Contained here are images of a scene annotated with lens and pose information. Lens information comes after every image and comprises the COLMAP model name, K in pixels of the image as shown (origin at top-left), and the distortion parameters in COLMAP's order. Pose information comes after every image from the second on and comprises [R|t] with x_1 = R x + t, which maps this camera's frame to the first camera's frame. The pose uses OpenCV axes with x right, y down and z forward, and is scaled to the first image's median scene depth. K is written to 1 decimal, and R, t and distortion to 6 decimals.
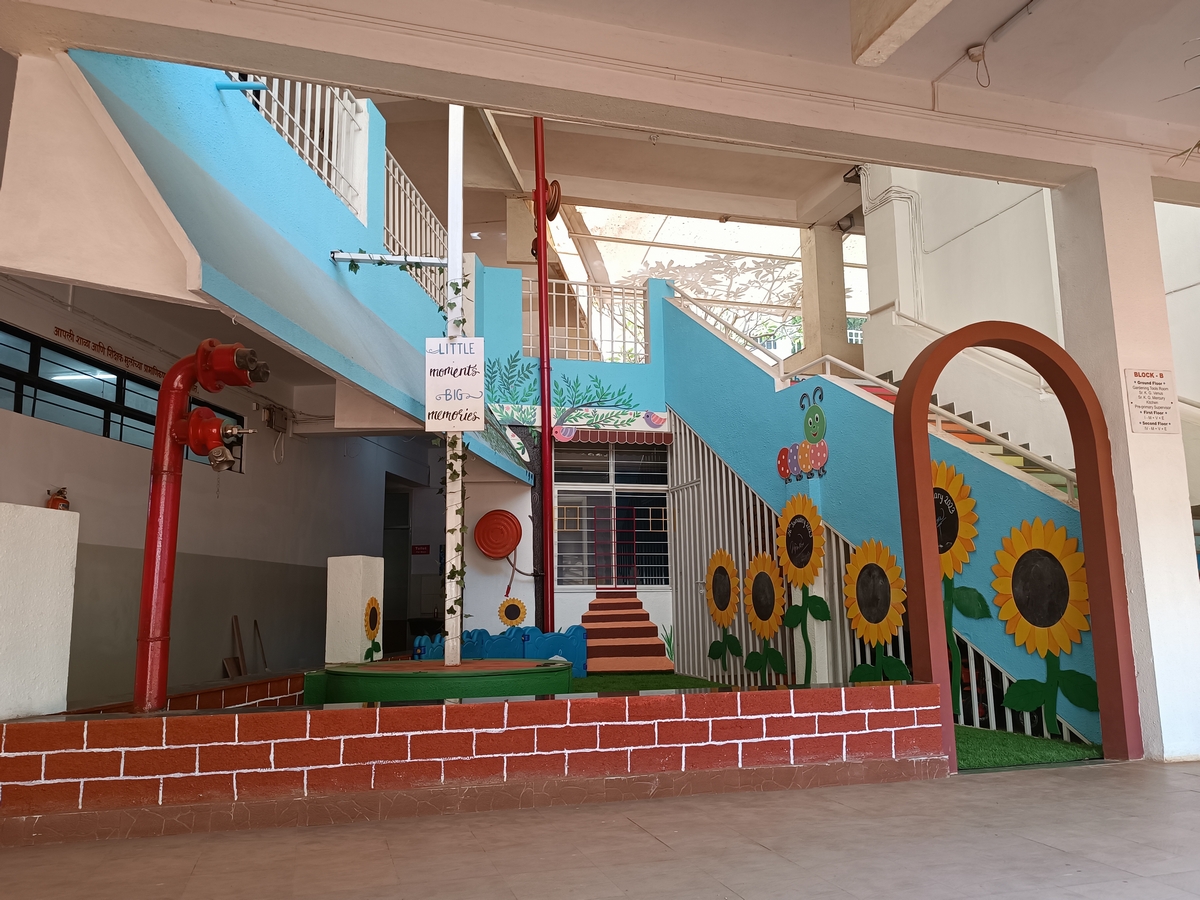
lens RADIAL K [[856.3, 0, 600.0], [0, 856.3, 450.0], [0, 0, 1]] dist [0.026745, -0.029417]
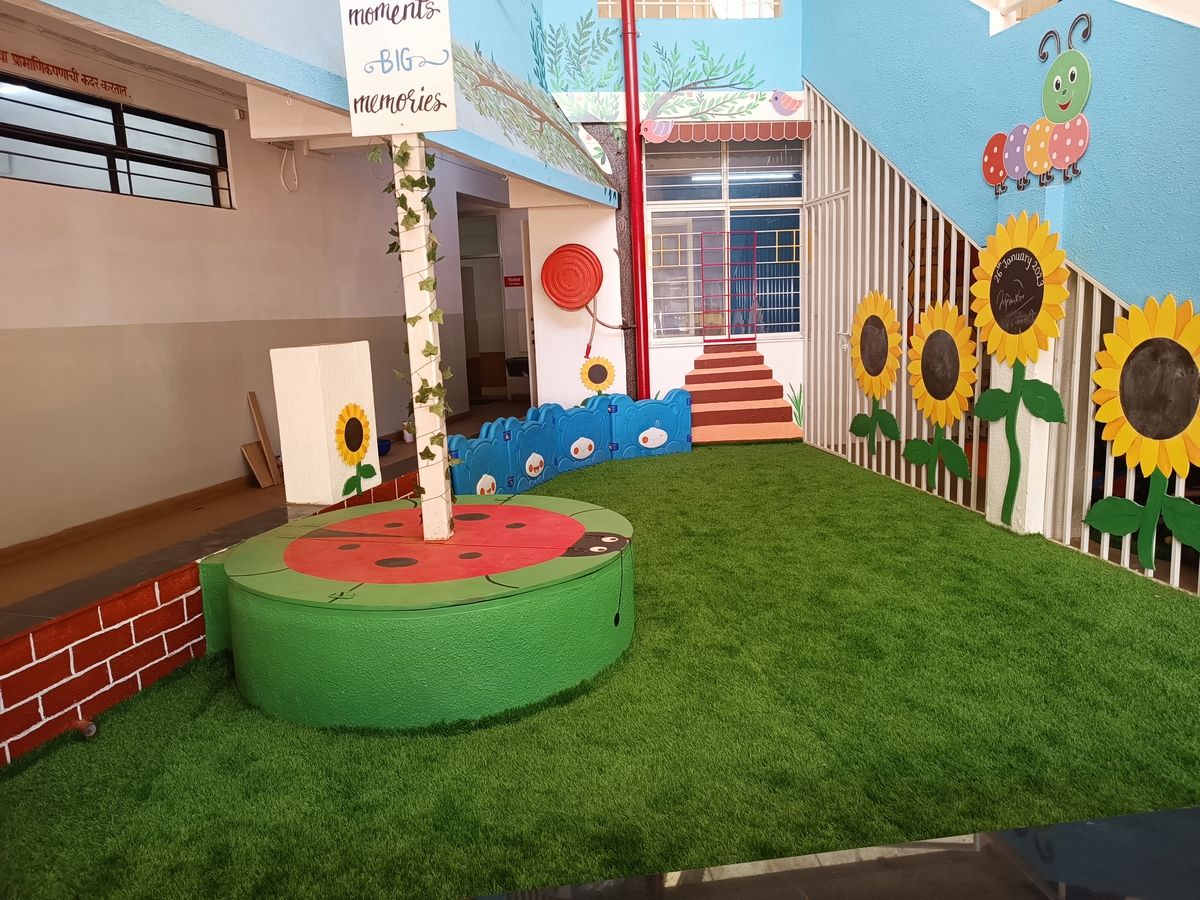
lens RADIAL K [[856.3, 0, 600.0], [0, 856.3, 450.0], [0, 0, 1]] dist [0.026745, -0.029417]
pose [[0.989121, -0.001003, -0.147100, 0.017857], [0.049006, 0.945101, 0.323083, -0.001286], [0.138700, -0.326777, 0.934868, 0.240947]]
